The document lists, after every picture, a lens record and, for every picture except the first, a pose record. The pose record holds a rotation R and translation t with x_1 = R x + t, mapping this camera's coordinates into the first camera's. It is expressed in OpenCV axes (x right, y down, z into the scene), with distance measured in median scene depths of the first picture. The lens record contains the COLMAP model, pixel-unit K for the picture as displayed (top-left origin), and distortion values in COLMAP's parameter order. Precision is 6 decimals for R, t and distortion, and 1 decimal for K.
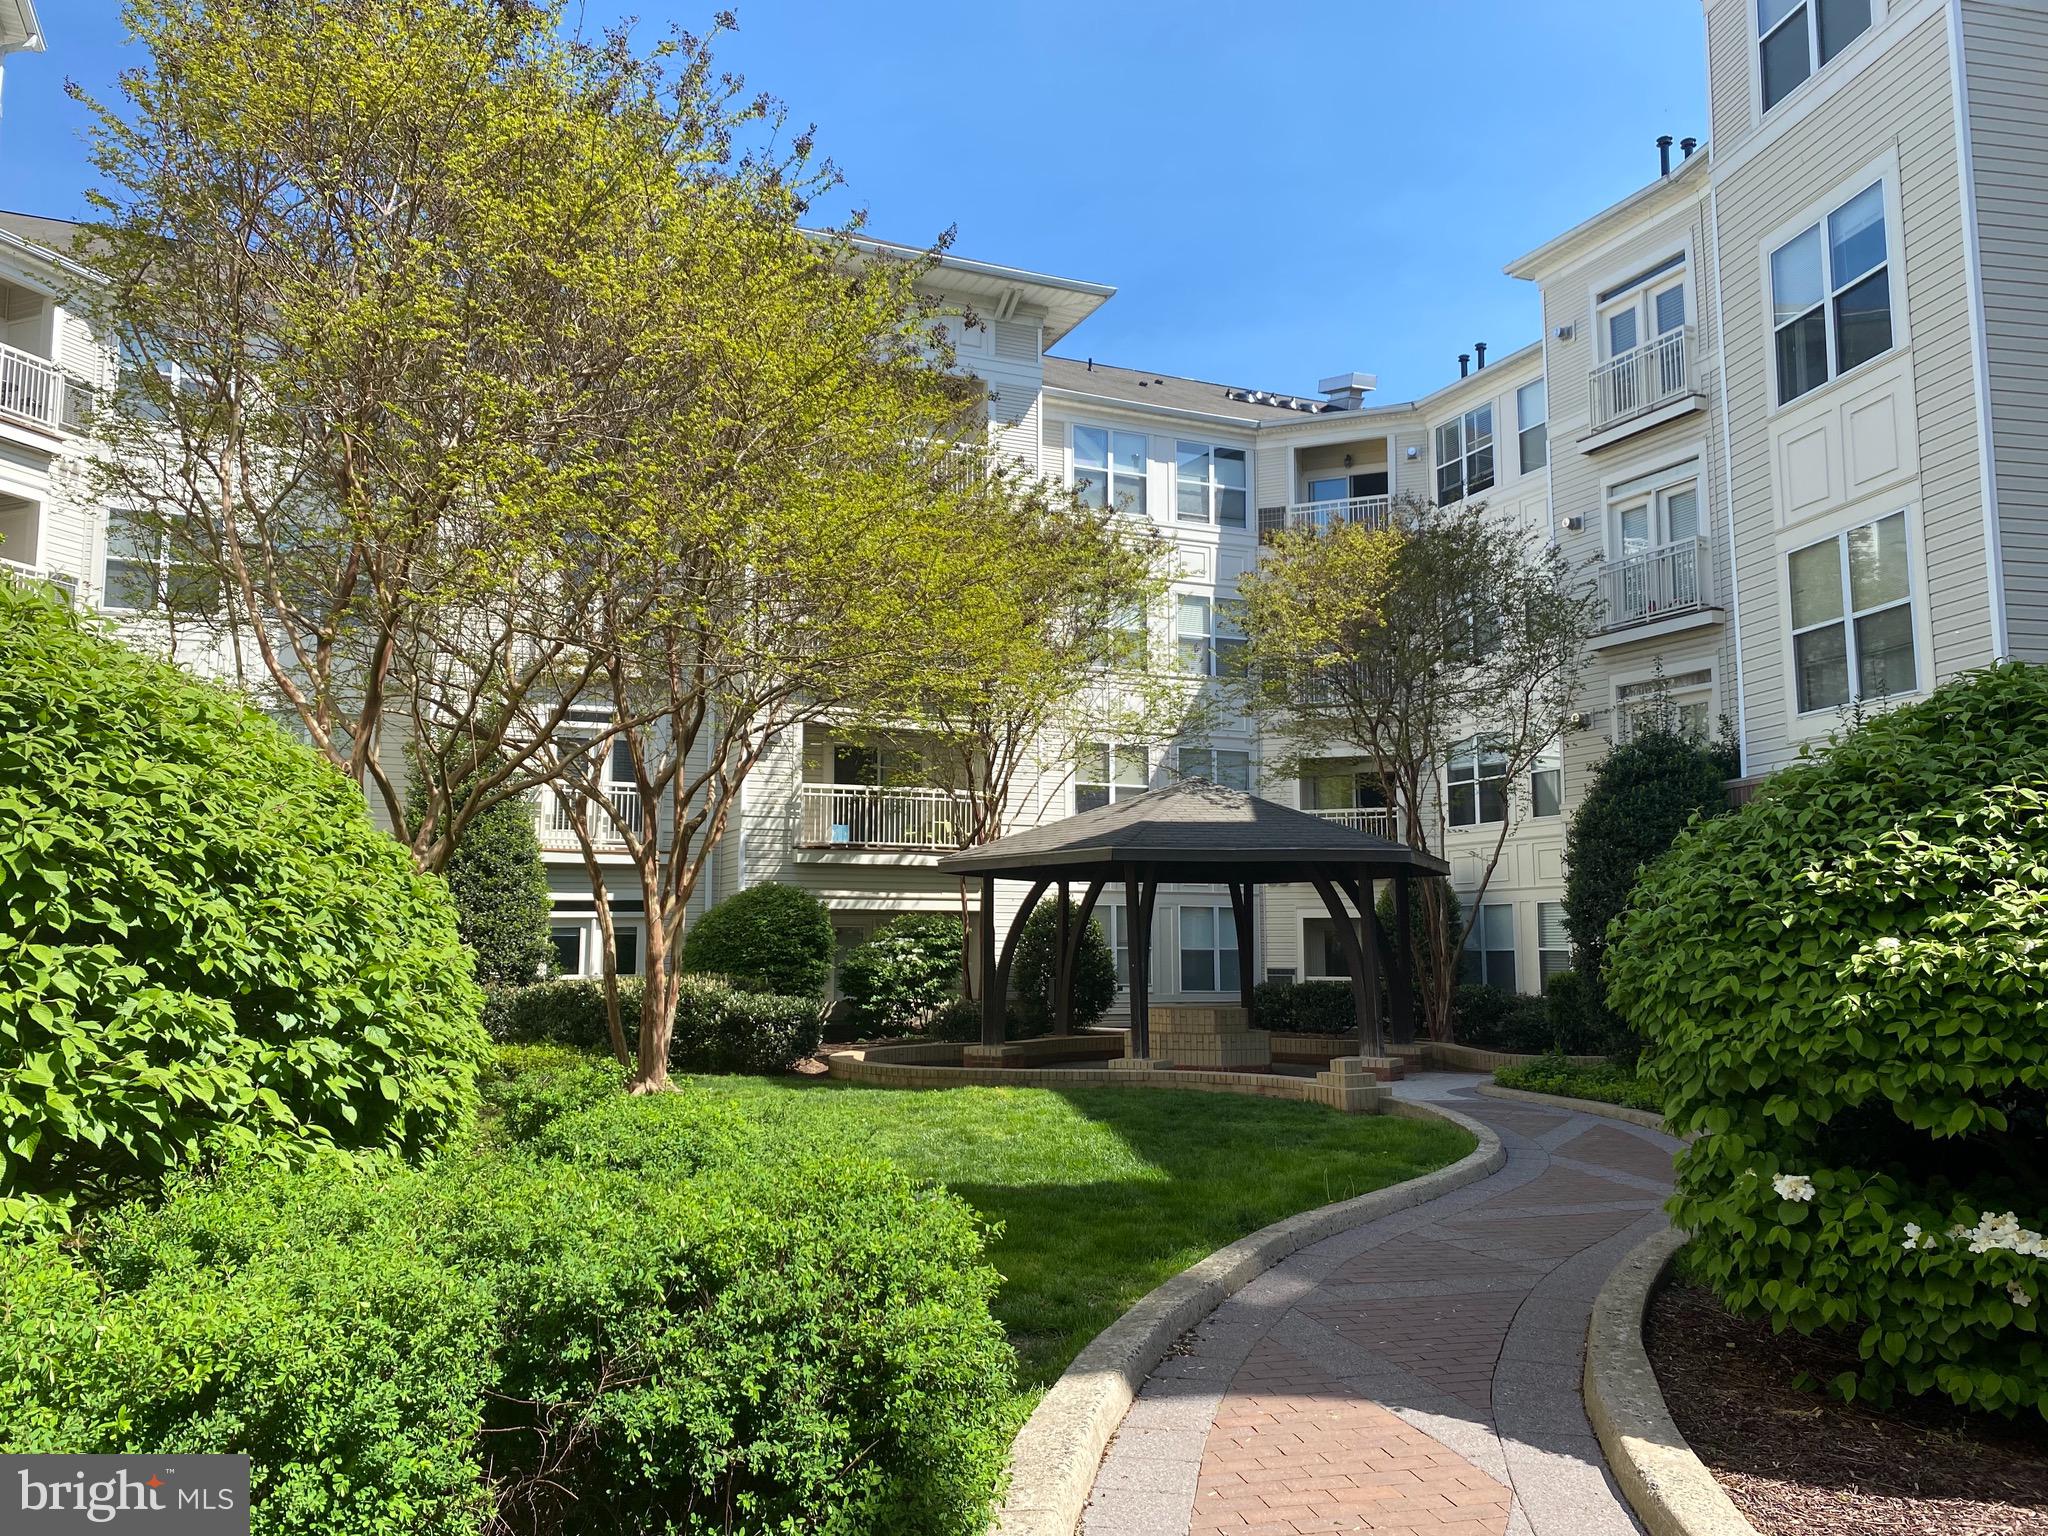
lens RADIAL K [[1528.9, 0, 1029.2], [0, 1528.9, 754.9], [0, 0, 1]] dist [0.123658, -0.230629]
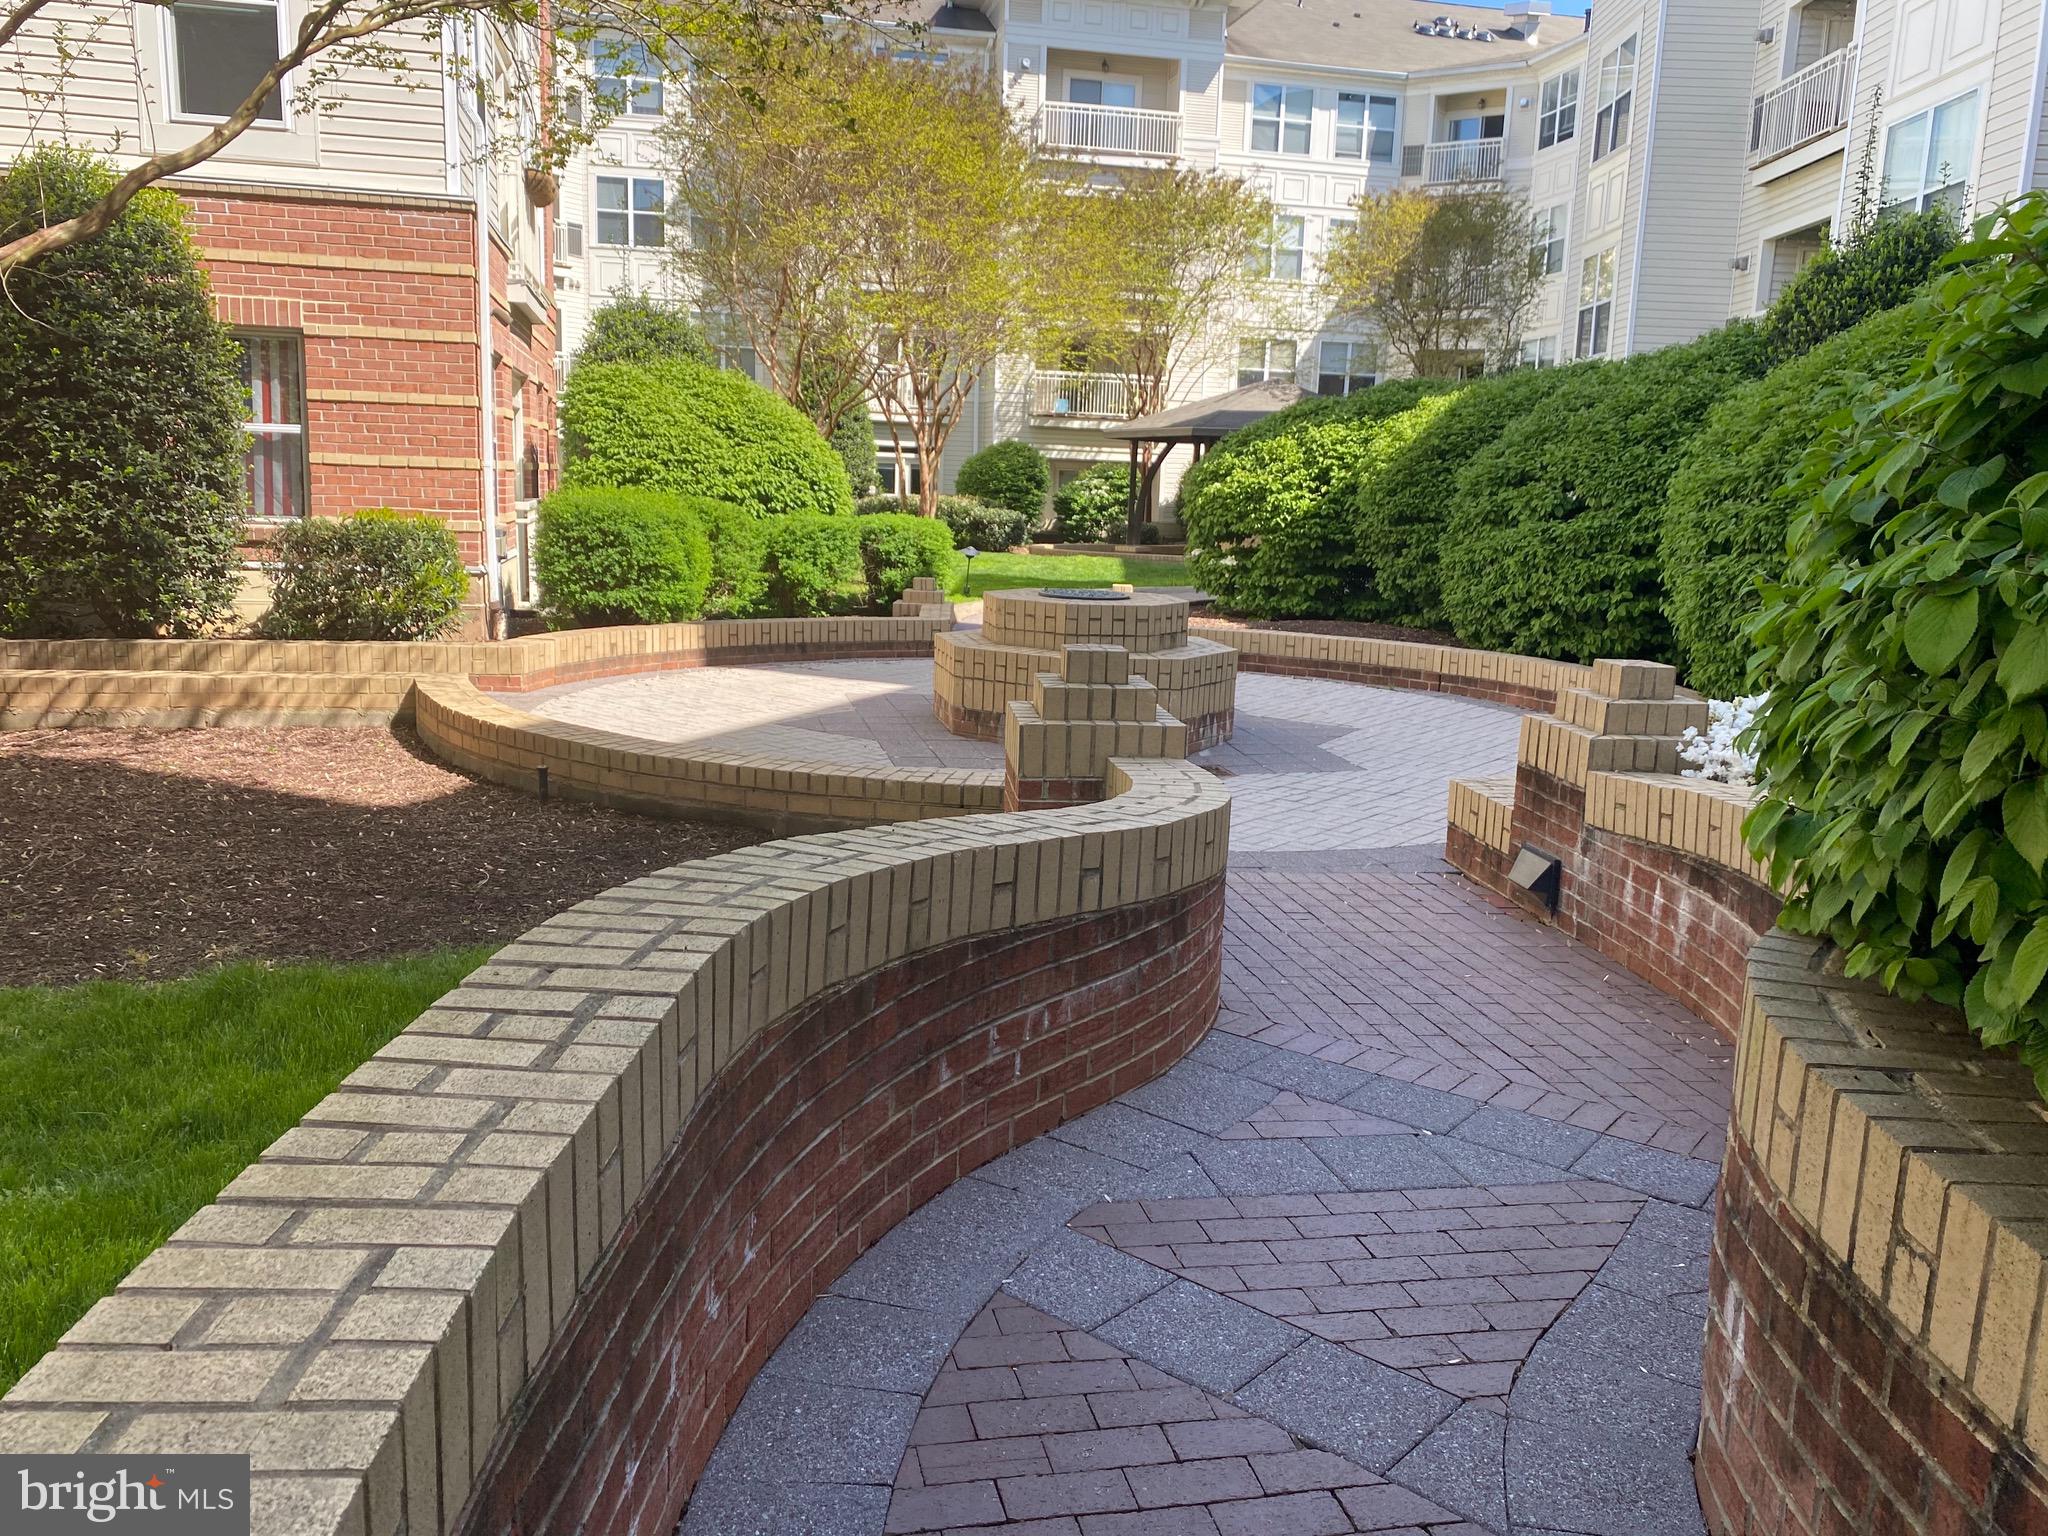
lens RADIAL K [[1530.2, 0, 1029.2], [0, 1530.2, 755.5], [0, 0, 1]] dist [0.061302, -0.110974]
pose [[0.978399, 0.070413, -0.194366, 0.173925], [-0.010578, 0.956025, 0.293093, -0.065875], [0.206457, -0.284706, 0.936119, -0.537431]]
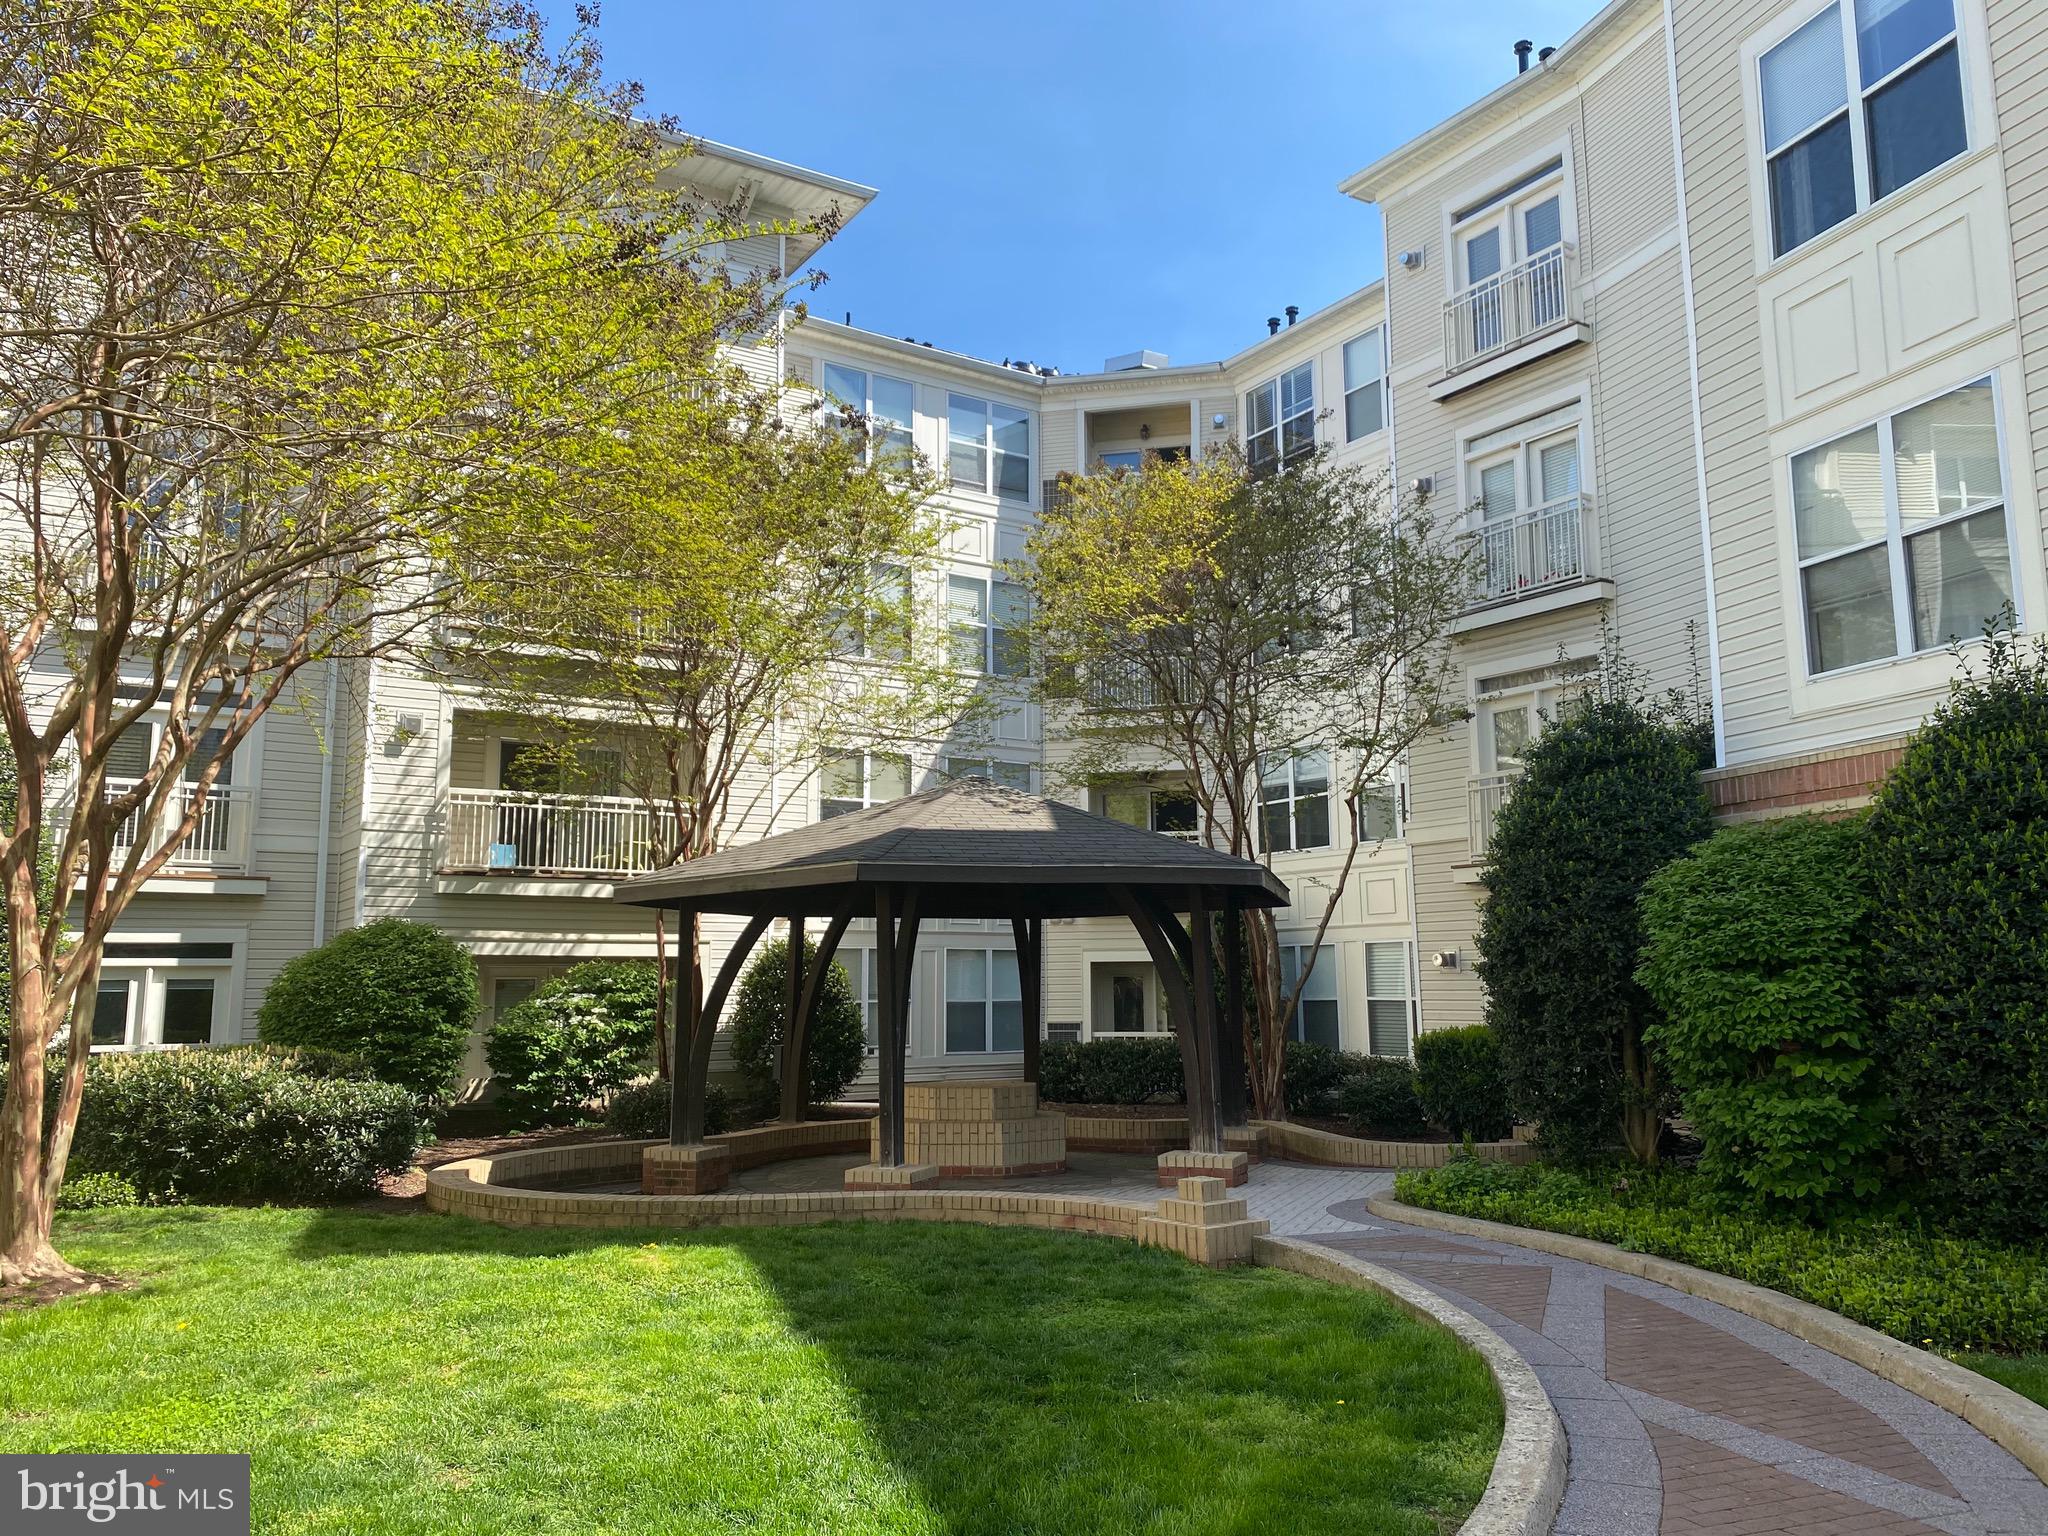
lens RADIAL K [[1530.2, 0, 1029.2], [0, 1530.2, 755.5], [0, 0, 1]] dist [0.061302, -0.110974]
pose [[0.987882, 0.017138, 0.154259, 0.017757], [-0.012604, 0.999461, -0.030322, 0.023817], [-0.154696, 0.028010, 0.987565, 0.225423]]
